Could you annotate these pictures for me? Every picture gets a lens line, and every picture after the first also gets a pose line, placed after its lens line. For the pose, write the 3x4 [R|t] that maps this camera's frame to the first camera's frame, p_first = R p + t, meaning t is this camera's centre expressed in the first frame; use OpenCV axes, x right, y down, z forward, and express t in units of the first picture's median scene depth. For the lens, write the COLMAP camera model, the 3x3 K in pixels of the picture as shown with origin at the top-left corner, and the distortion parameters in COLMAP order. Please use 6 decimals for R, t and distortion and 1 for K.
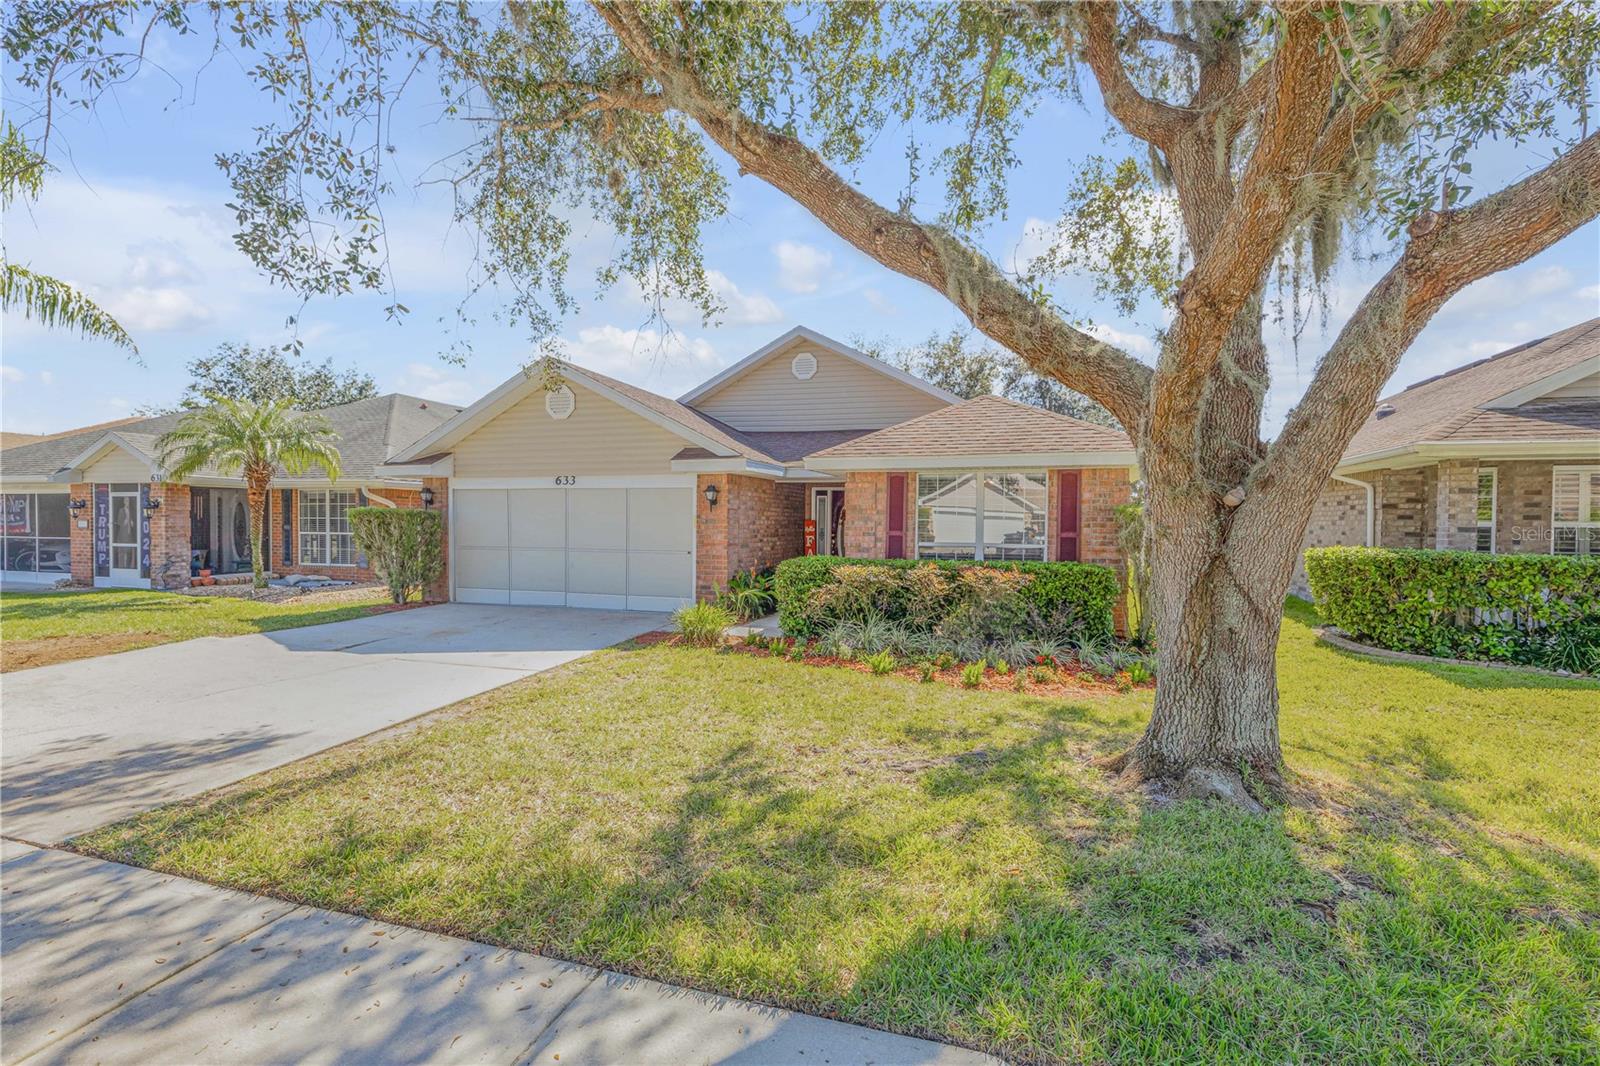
lens RADIAL K [[723.3, 0, 800.0], [0, 723.3, 533.0], [0, 0, 1]] dist [0.003329, 0.000069]
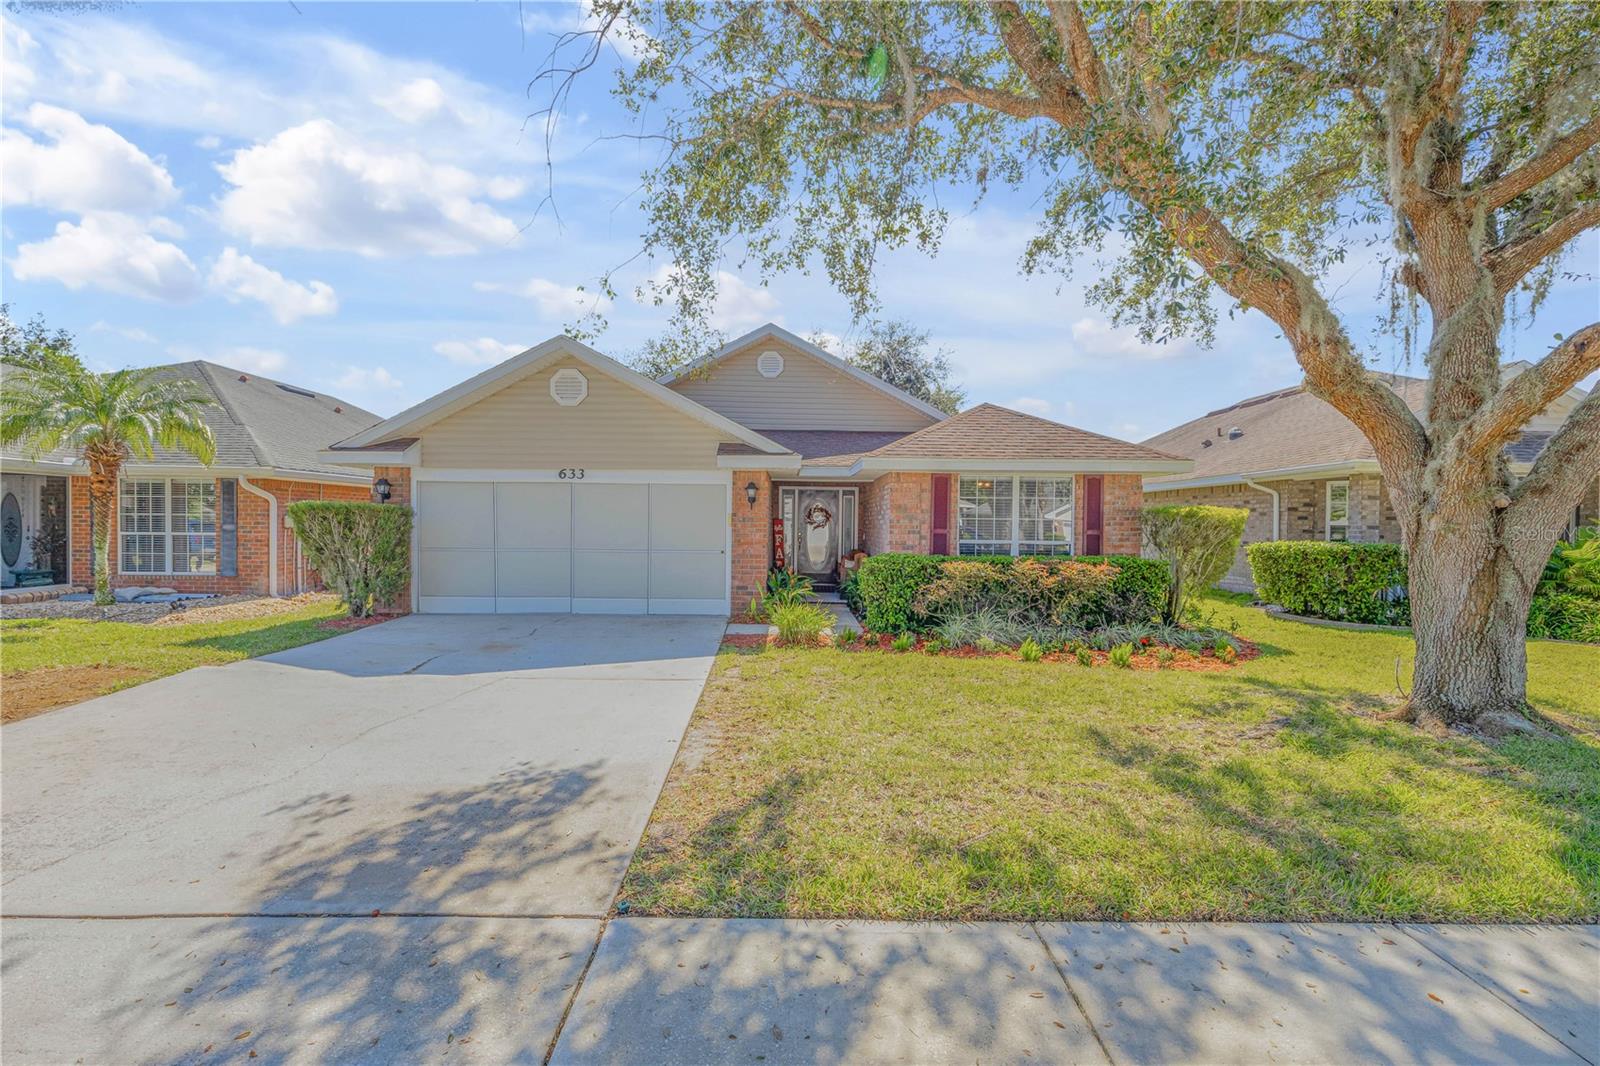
lens RADIAL K [[723.3, 0, 800.0], [0, 723.3, 533.0], [0, 0, 1]] dist [0.003329, 0.000069]
pose [[0.951267, -0.002641, 0.308356, -0.399470], [0.002579, 0.999996, 0.000609, 0.001667], [-0.308356, 0.000216, 0.951271, 0.062319]]
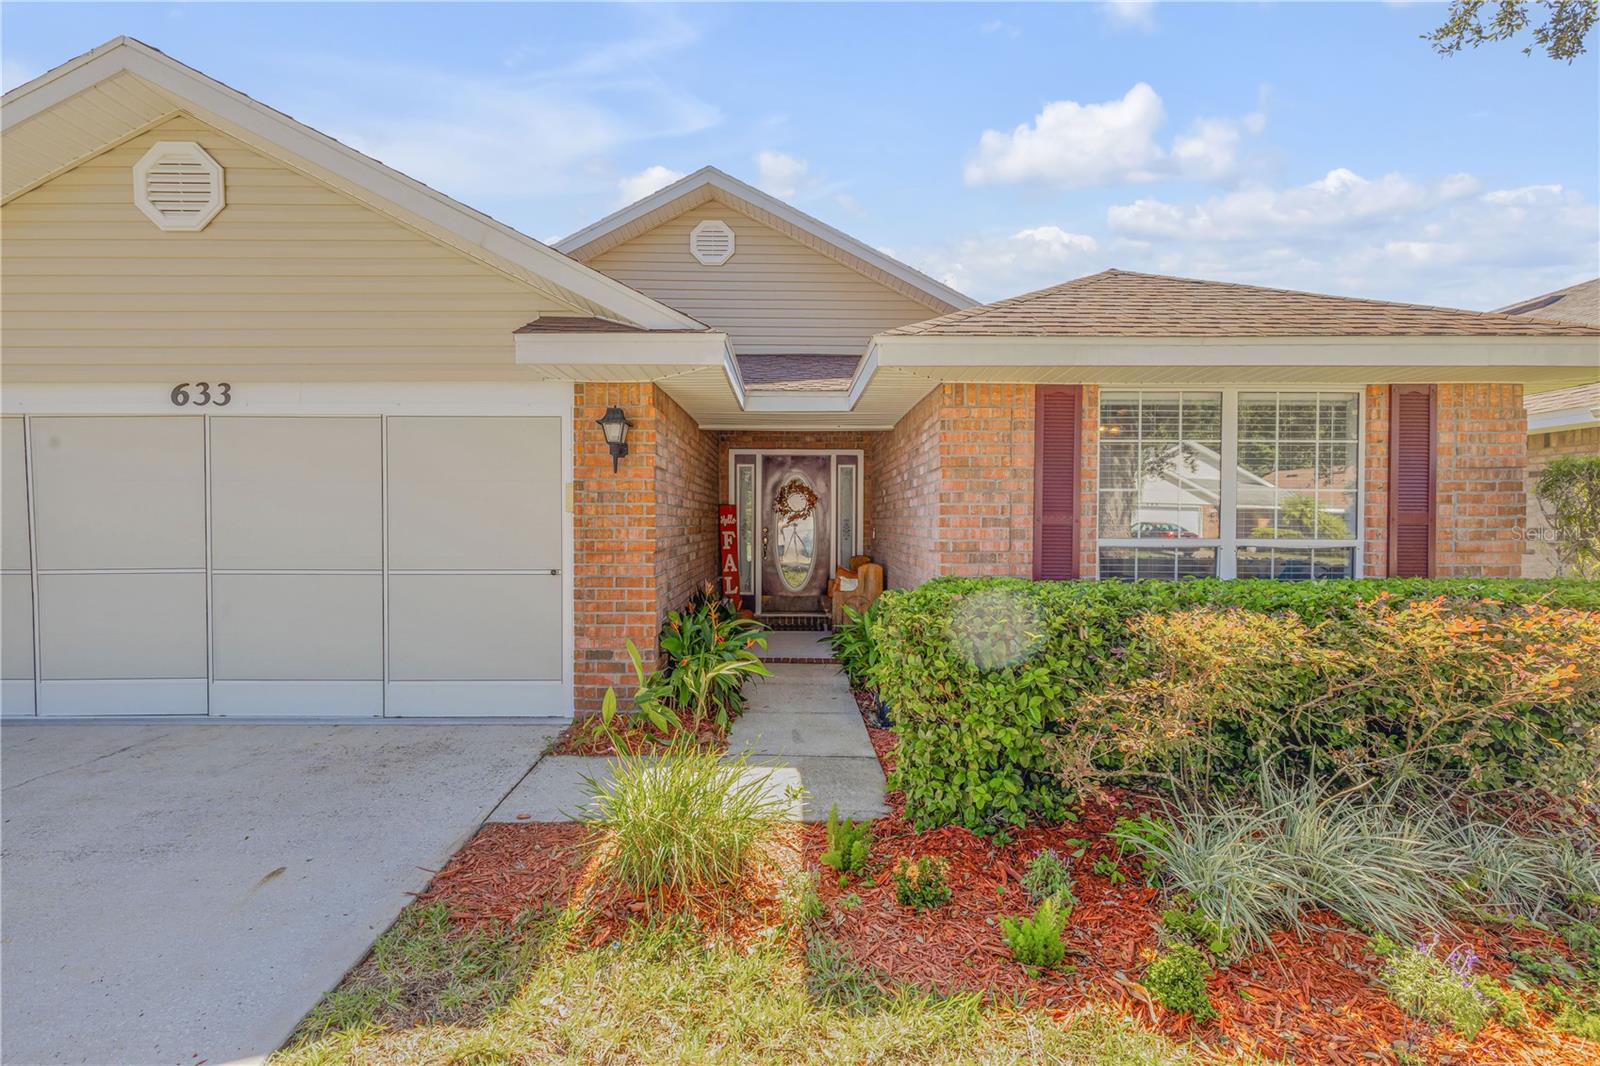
lens RADIAL K [[723.3, 0, 800.0], [0, 723.3, 533.0], [0, 0, 1]] dist [0.003329, 0.000069]
pose [[0.952044, -0.012393, 0.305711, -0.165518], [0.011612, 0.999923, 0.004371, 0.004976], [-0.305742, -0.000612, 0.952114, 0.637273]]
